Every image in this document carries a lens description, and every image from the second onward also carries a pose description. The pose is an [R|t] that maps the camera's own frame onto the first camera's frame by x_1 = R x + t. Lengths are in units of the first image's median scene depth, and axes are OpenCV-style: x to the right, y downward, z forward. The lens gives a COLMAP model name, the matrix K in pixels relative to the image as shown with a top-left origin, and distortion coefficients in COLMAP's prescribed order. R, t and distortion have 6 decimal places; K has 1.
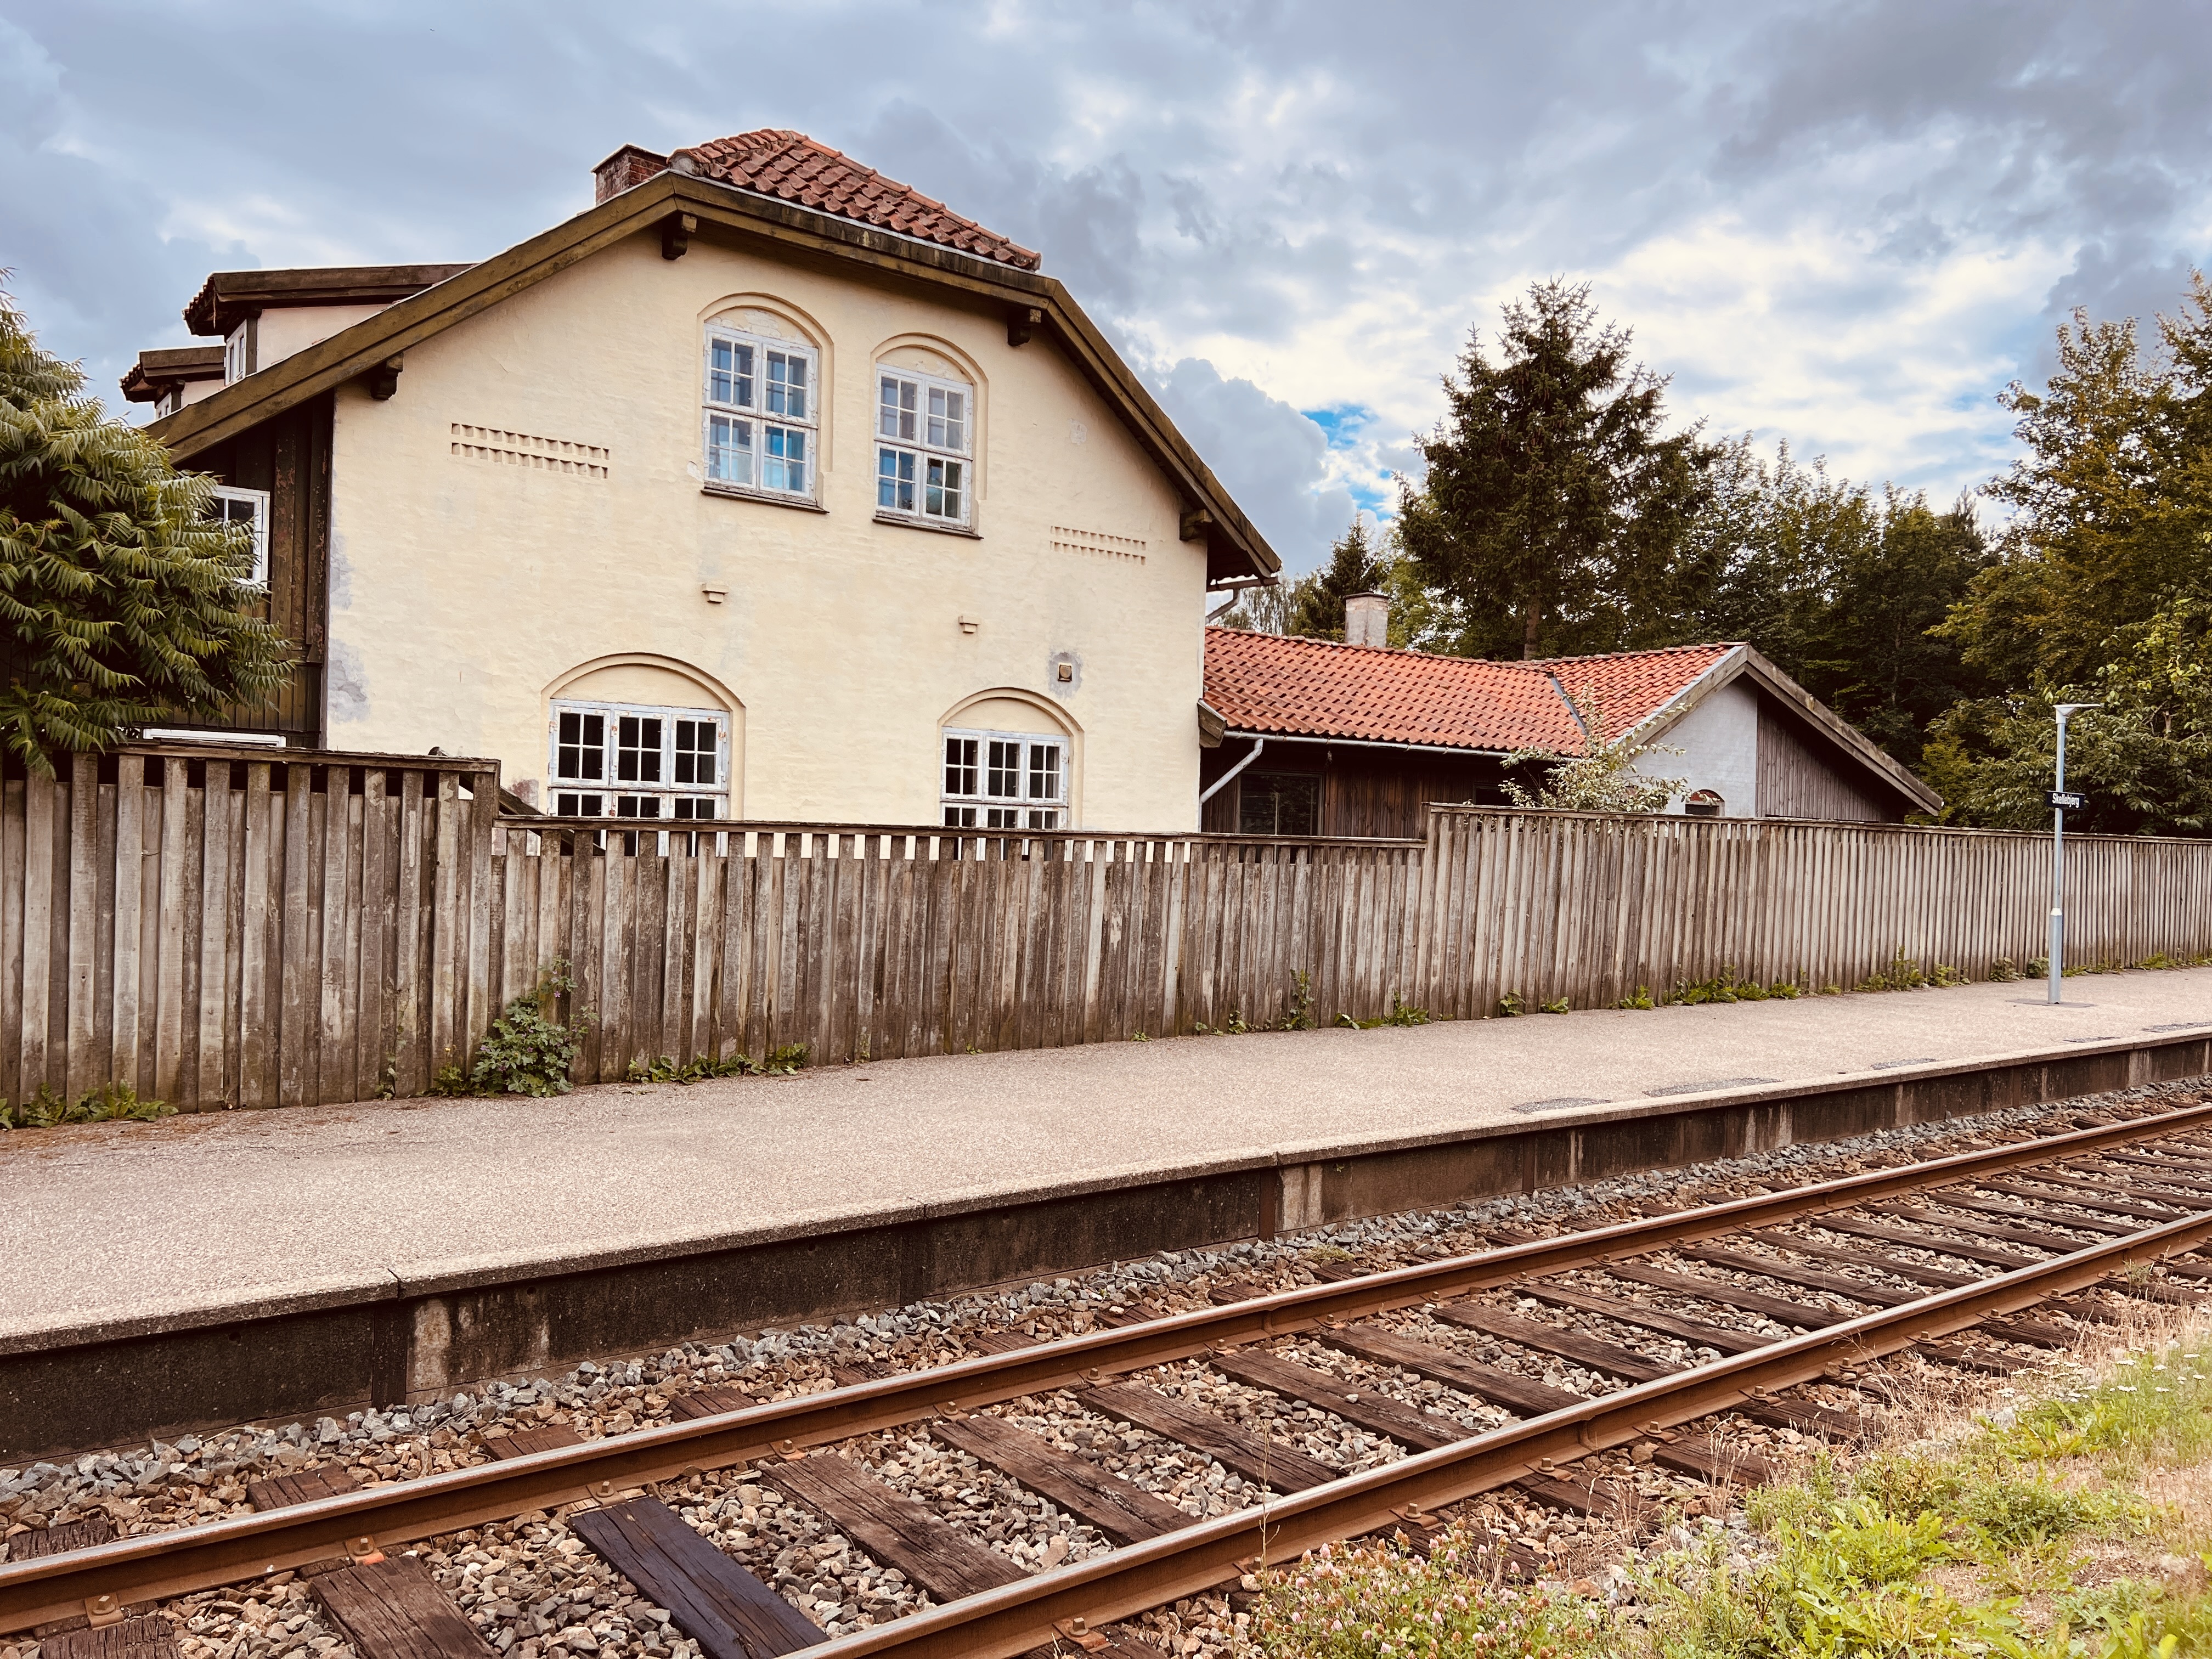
lens RADIAL K [[1641.0, 0, 1111.8], [0, 1641.0, 828.8], [0, 0, 1]] dist [0.080807, -0.109146]
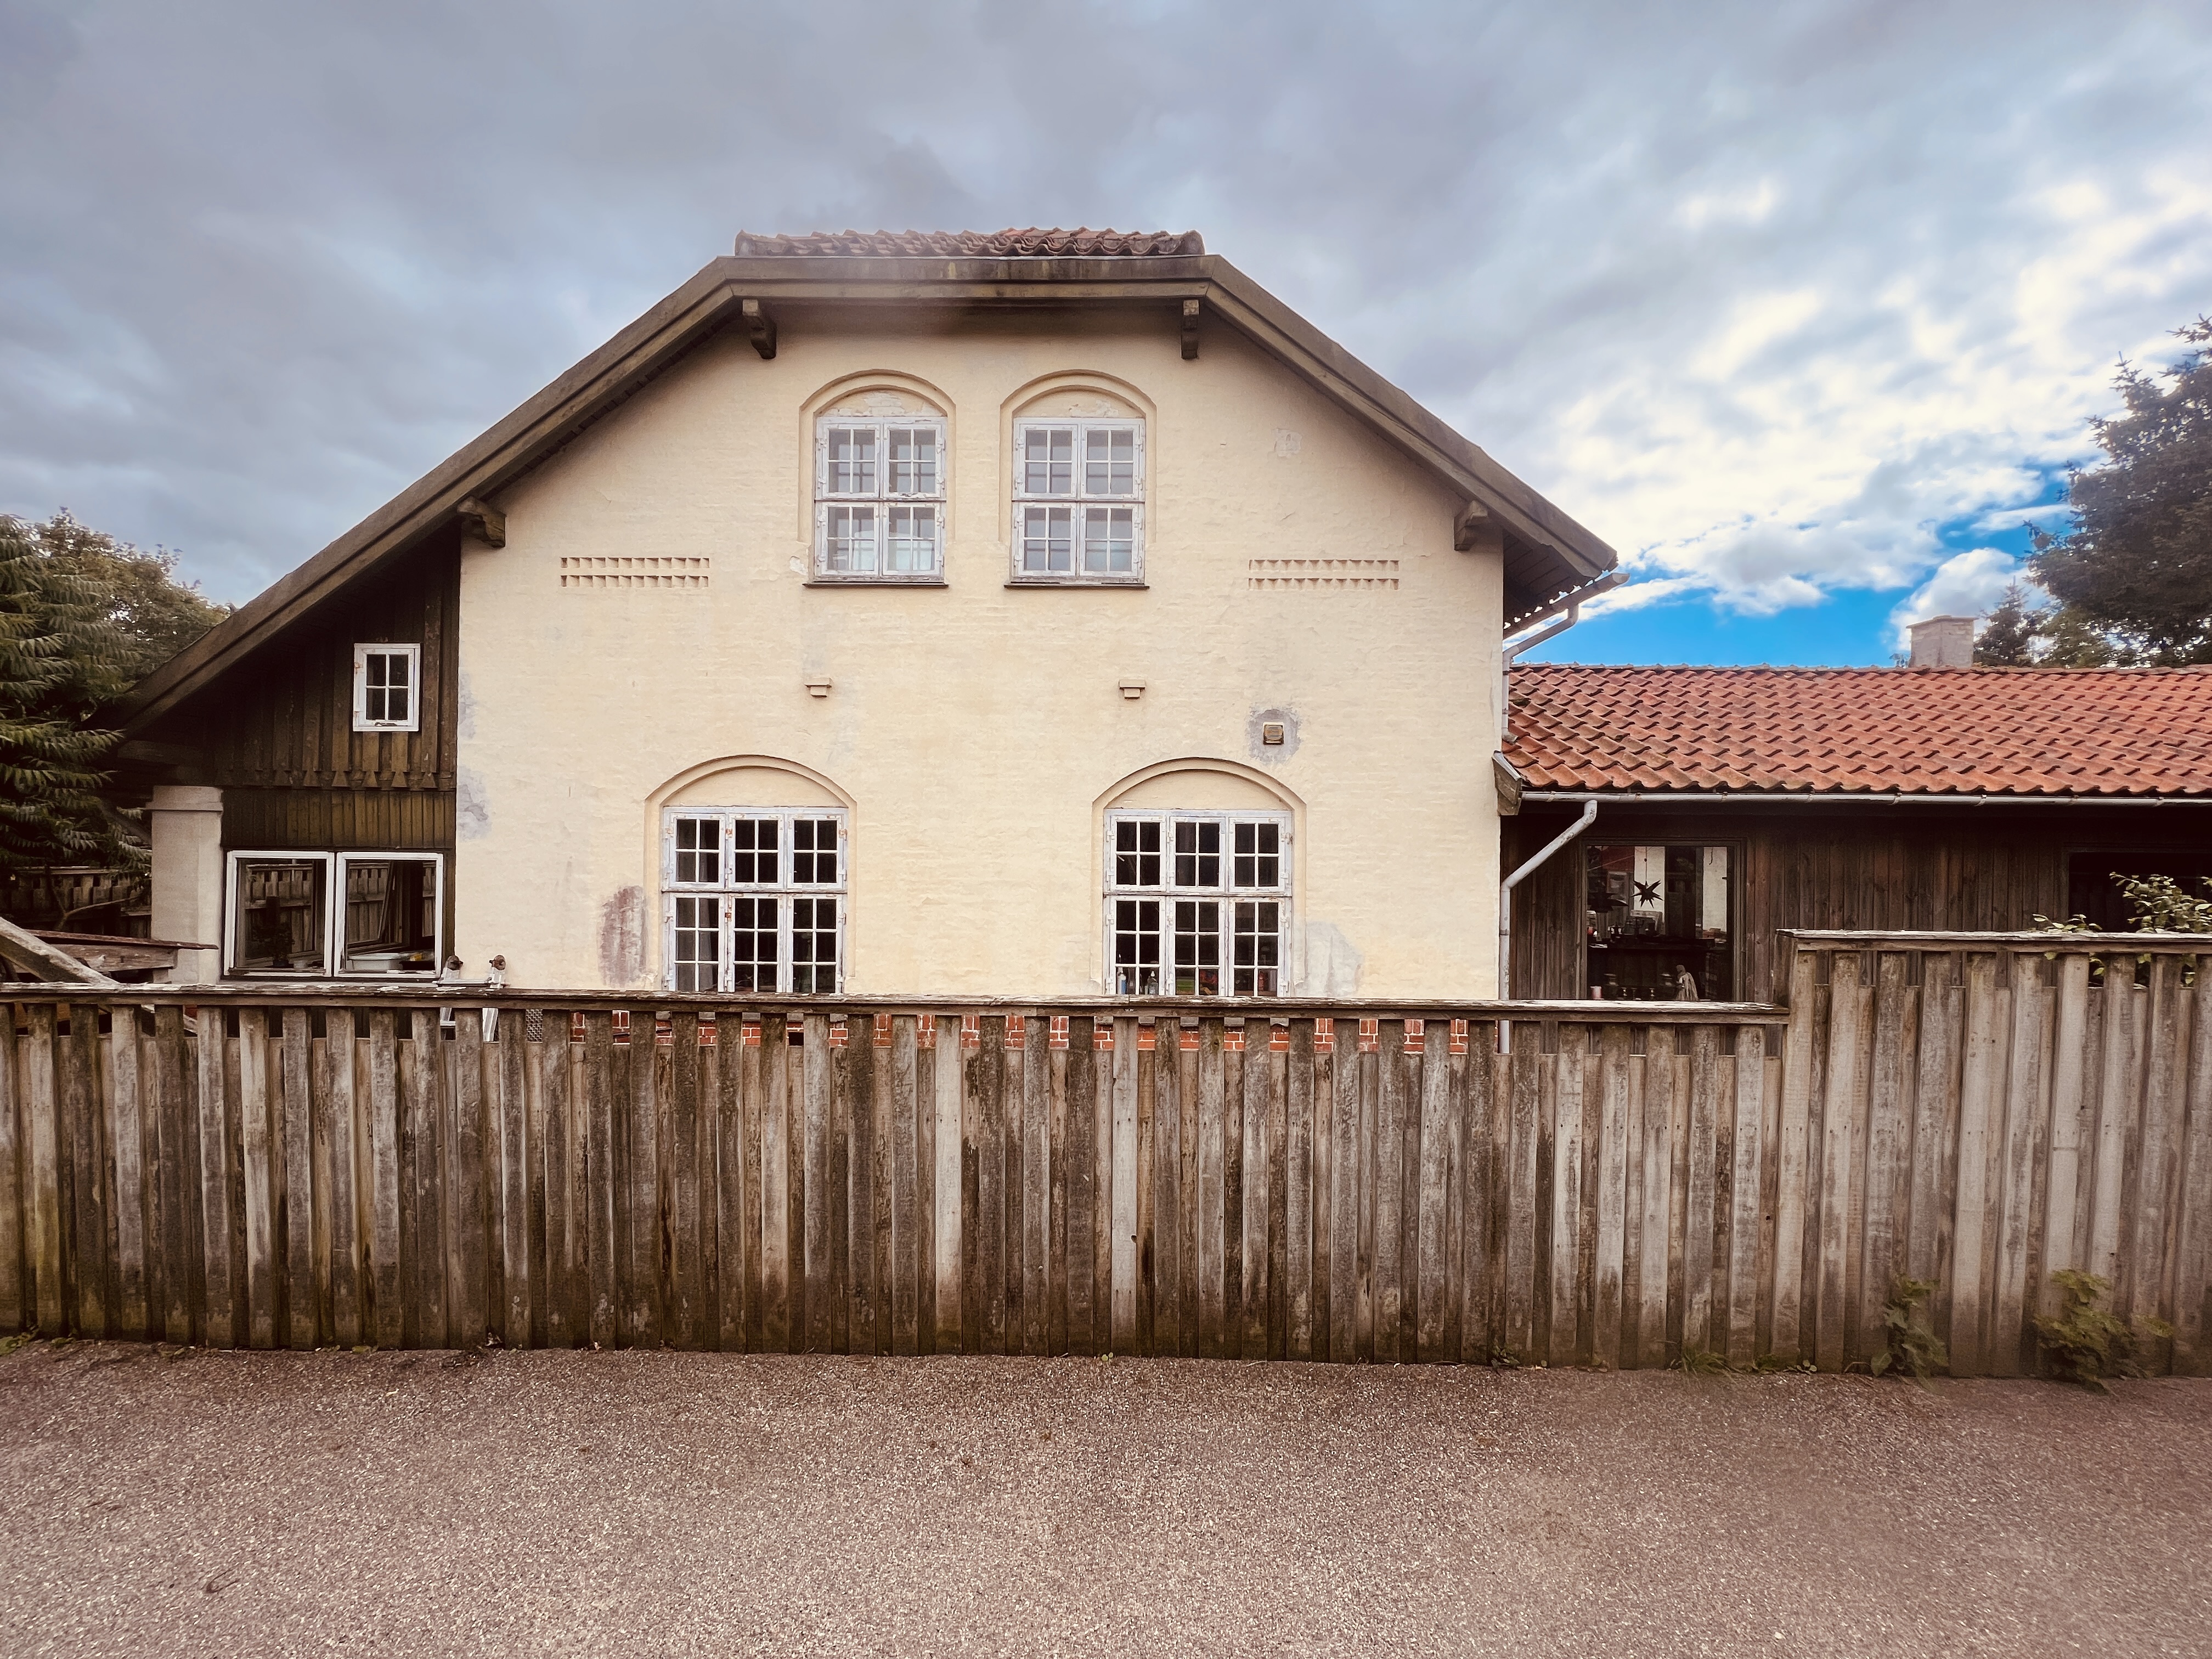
lens RADIAL K [[874.6, 0, 1106.0], [0, 874.6, 829.5], [0, 0, 1]] dist [-0.003943, -0.000206]
pose [[0.777768, -0.026551, -0.627991, 0.185964], [0.013358, 0.999580, -0.025718, -0.039209], [0.628410, 0.011614, 0.777796, 0.632618]]
